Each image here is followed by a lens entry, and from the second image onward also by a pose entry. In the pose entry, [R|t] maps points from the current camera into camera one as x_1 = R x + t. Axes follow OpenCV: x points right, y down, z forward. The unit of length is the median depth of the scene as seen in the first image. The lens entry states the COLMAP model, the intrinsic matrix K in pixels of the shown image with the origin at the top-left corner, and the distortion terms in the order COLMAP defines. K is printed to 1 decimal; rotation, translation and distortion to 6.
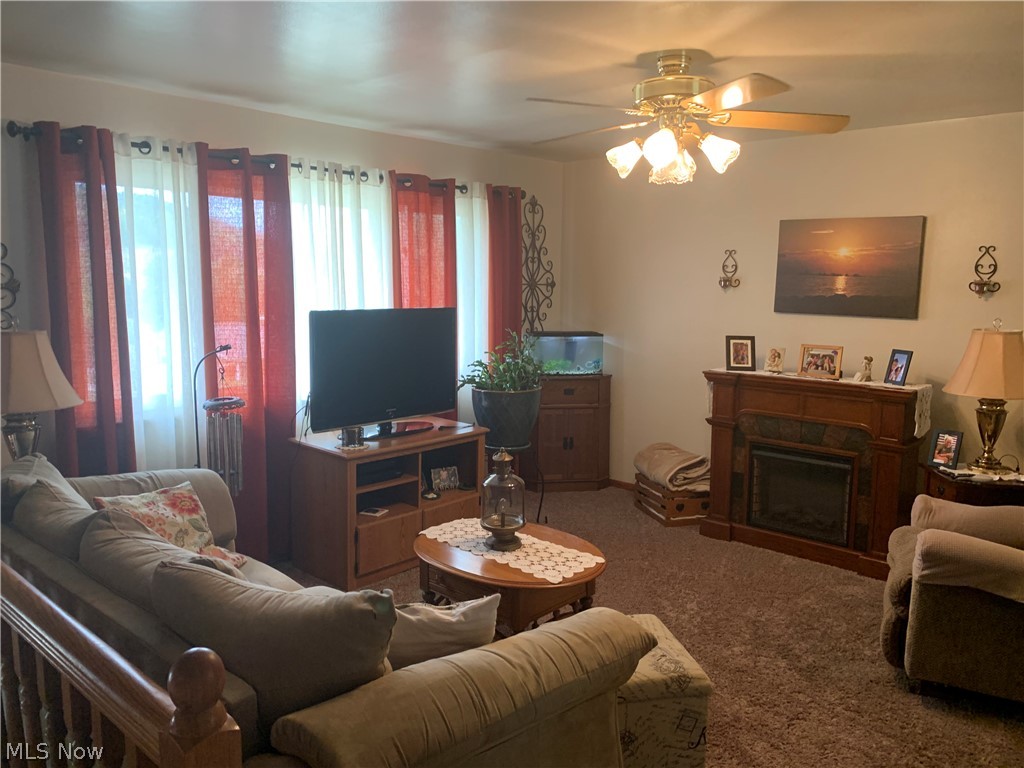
lens RADIAL K [[776.9, 0, 519.4], [0, 776.9, 375.1], [0, 0, 1]] dist [0.097897, -0.196900]
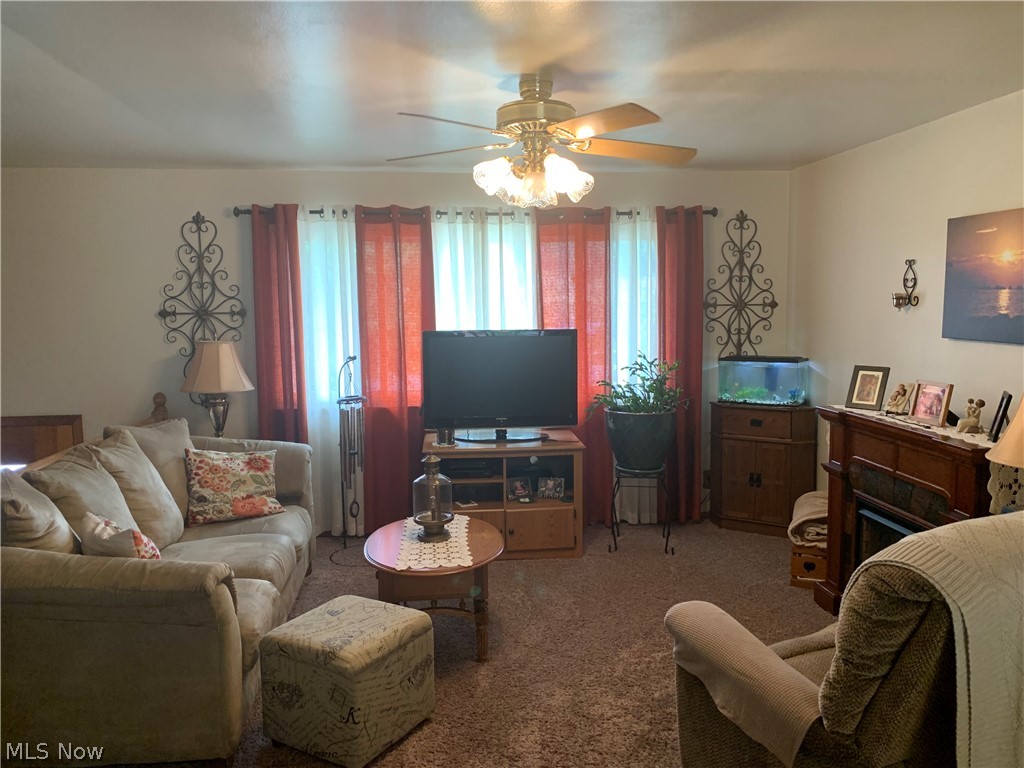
lens RADIAL K [[786.8, 0, 511.9], [0, 786.8, 369.7], [0, 0, 1]] dist [0.062965, -0.060201]
pose [[0.744757, 0.040508, -0.666105, 0.563099], [-0.065049, 0.997809, -0.012049, -0.012759], [0.664158, 0.052303, 0.745761, 0.145362]]
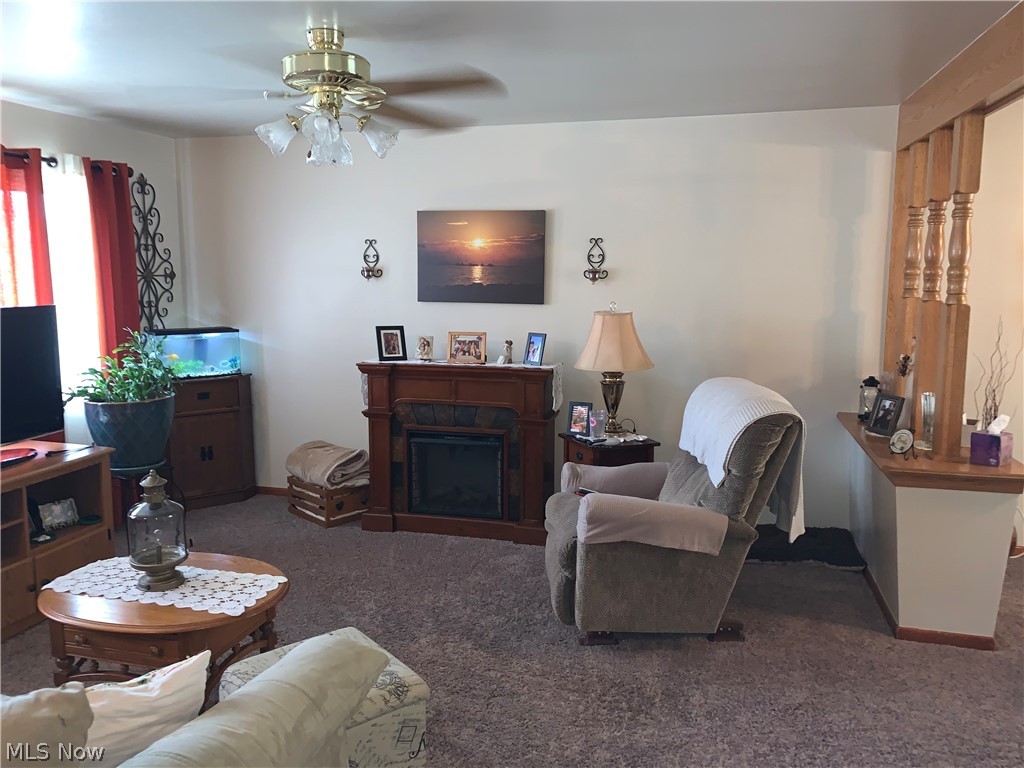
lens RADIAL K [[782.2, 0, 511.3], [0, 782.2, 369.7], [0, 0, 1]] dist [0.063230, -0.091886]
pose [[0.887323, -0.067687, 0.456153, -0.040805], [0.065096, 0.997649, 0.021411, -0.005665], [-0.456530, 0.010695, 0.889644, 0.040337]]
